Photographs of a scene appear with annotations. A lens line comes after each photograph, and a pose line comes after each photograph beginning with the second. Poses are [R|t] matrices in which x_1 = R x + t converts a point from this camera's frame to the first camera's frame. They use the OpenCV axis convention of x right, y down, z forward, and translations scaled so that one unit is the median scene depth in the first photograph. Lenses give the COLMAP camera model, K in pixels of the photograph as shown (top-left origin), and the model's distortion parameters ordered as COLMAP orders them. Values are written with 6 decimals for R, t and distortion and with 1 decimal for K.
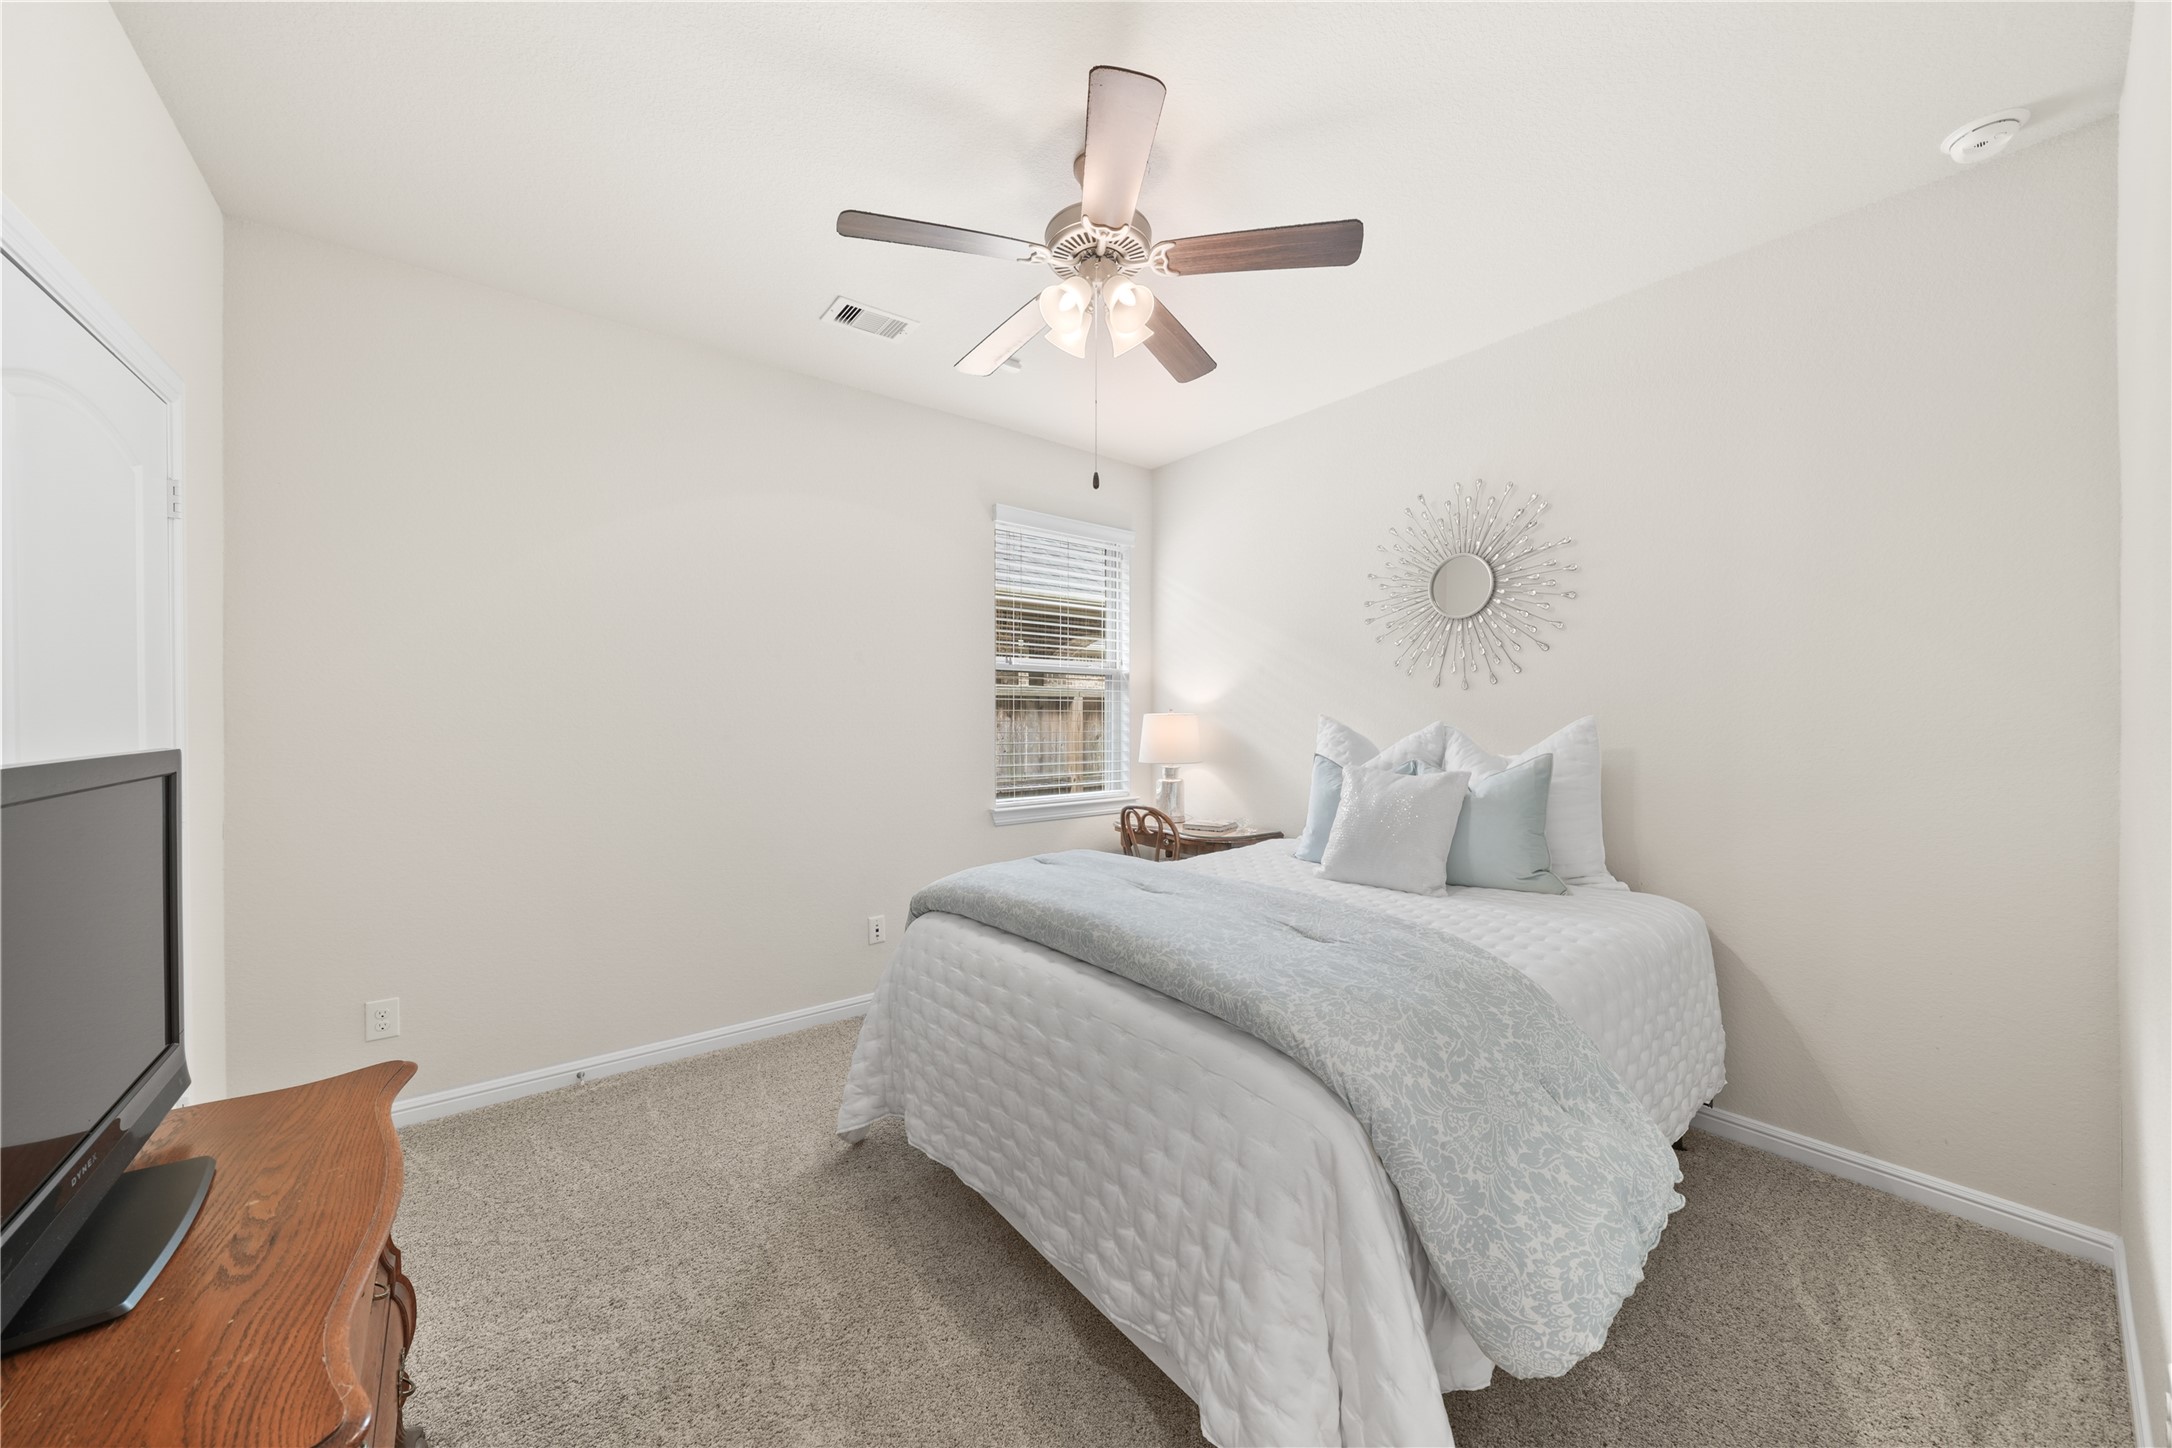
lens RADIAL K [[762.7, 0, 1085.3], [0, 762.7, 732.3], [0, 0, 1]] dist [0.000077, 0.000046]
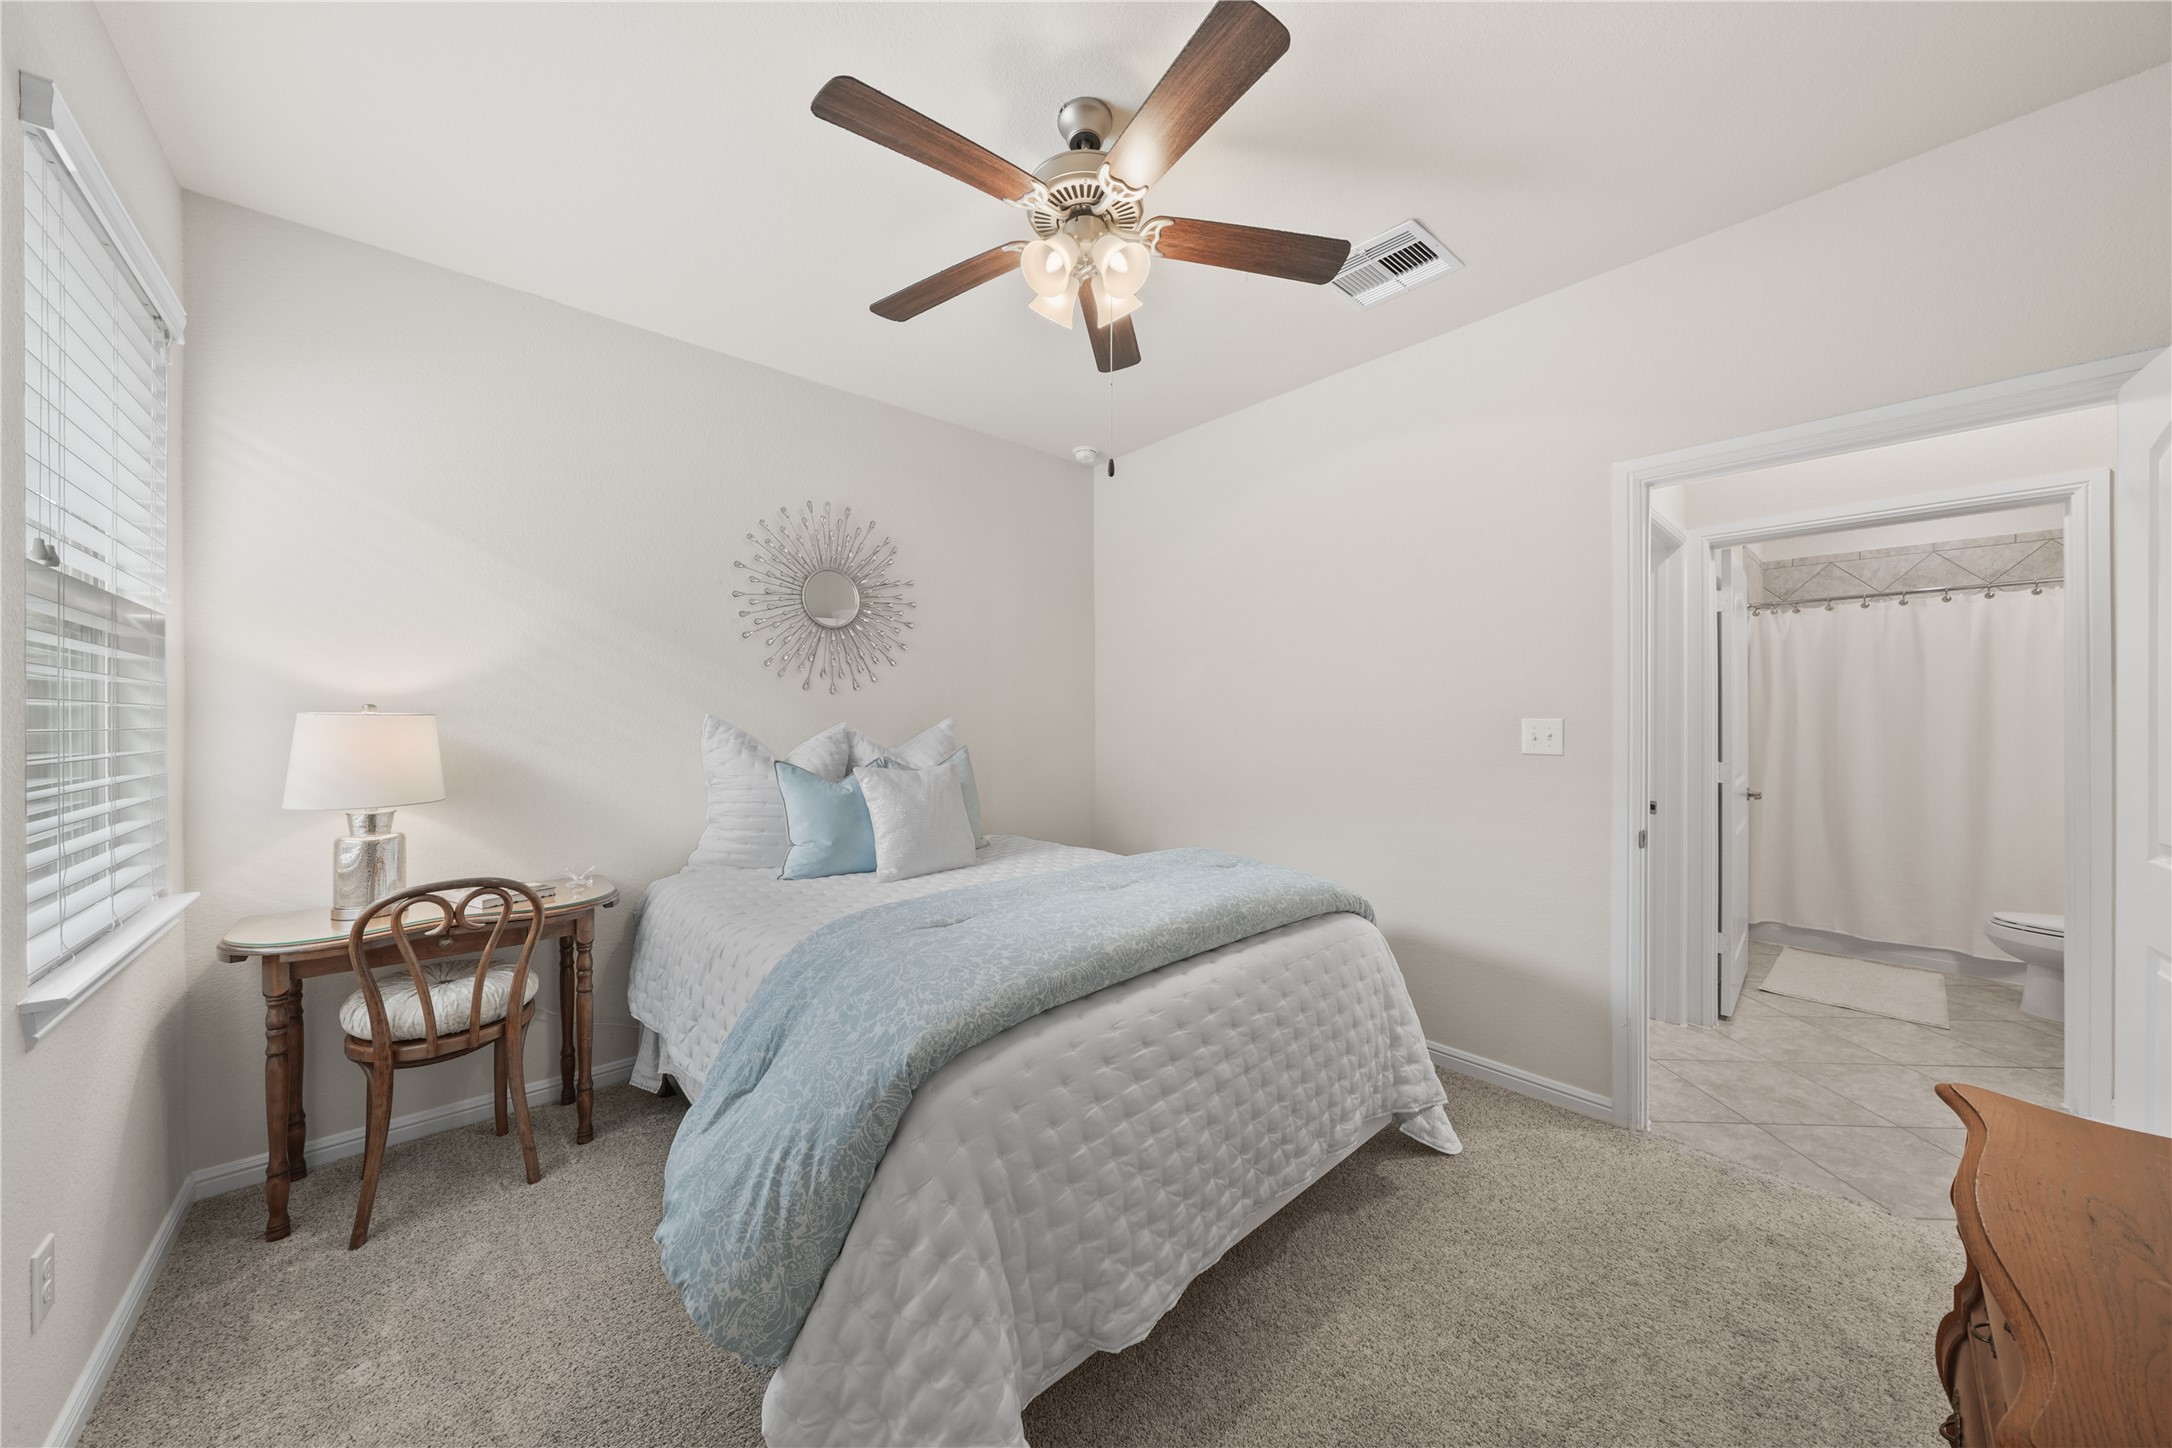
lens RADIAL K [[738.0, 0, 1085.0], [0, 738.0, 723.7], [0, 0, 1]] dist [-0.000552, -0.000083]
pose [[-0.063609, -0.005710, 0.997959, -0.622908], [0.020444, 0.999766, 0.007023, -0.014384], [-0.997765, 0.020849, -0.063478, 0.761658]]
